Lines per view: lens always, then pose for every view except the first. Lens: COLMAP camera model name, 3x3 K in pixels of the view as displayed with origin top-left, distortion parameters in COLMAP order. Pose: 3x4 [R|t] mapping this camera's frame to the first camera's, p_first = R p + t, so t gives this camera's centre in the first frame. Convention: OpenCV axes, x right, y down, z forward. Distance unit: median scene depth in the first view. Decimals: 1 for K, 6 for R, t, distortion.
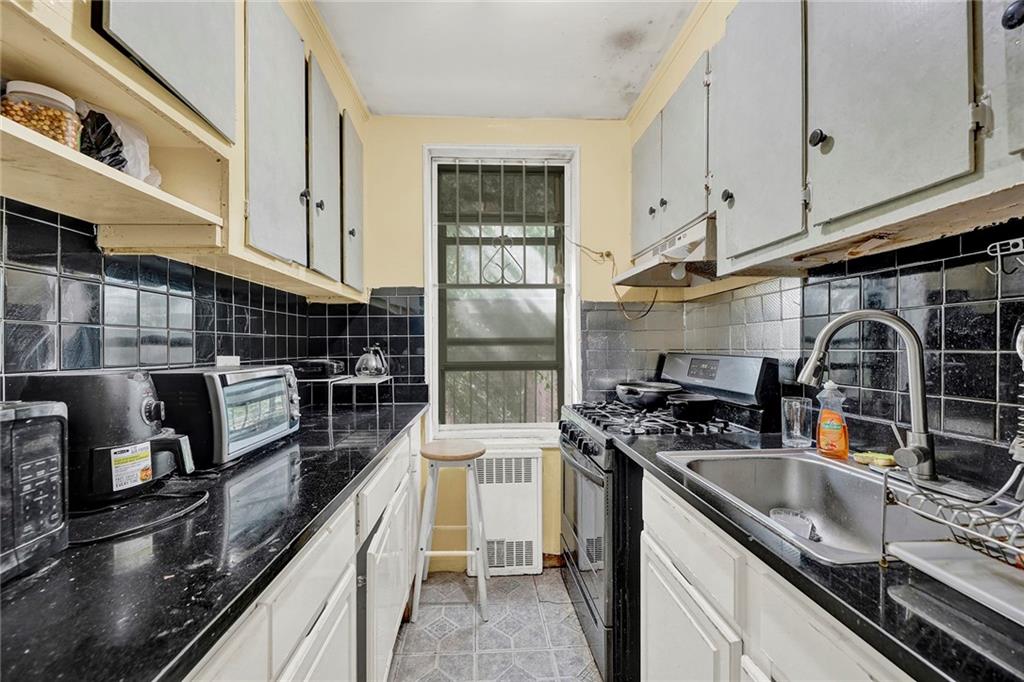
lens RADIAL K [[417.7, 0, 486.3], [0, 417.7, 343.0], [0, 0, 1]] dist [-0.000809, -0.000217]
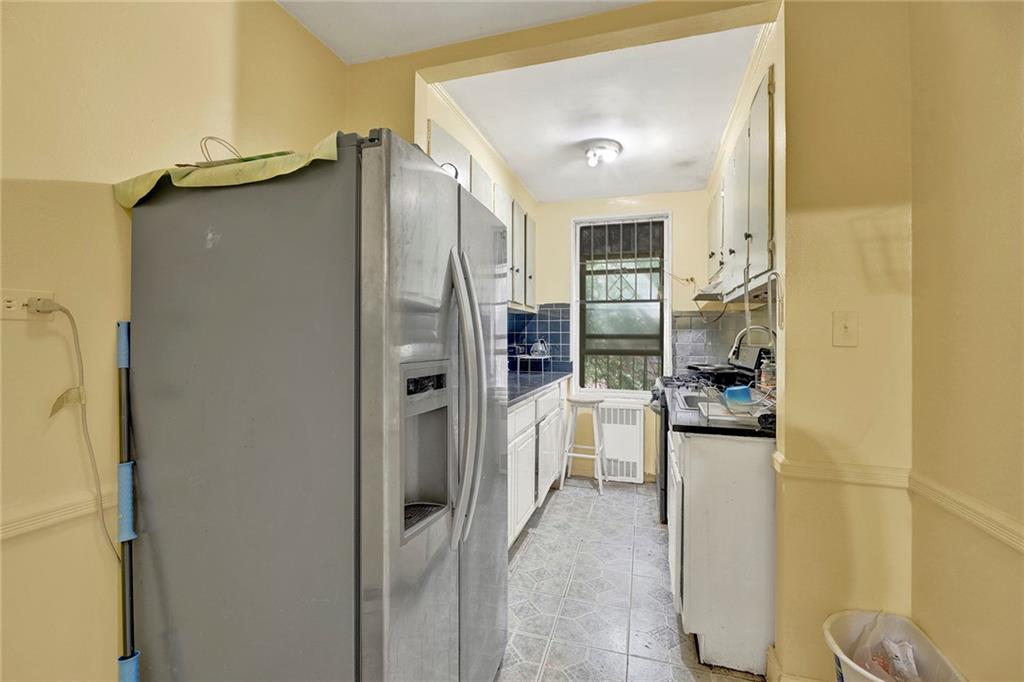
lens RADIAL K [[428.7, 0, 512.0], [0, 428.7, 341.0], [0, 0, 1]] dist [-0.002202, -0.001541]
pose [[0.949368, 0.011298, -0.313964, 0.162787], [-0.008923, 0.999920, 0.009002, 0.002968], [0.314041, -0.005745, 0.949392, -0.671606]]
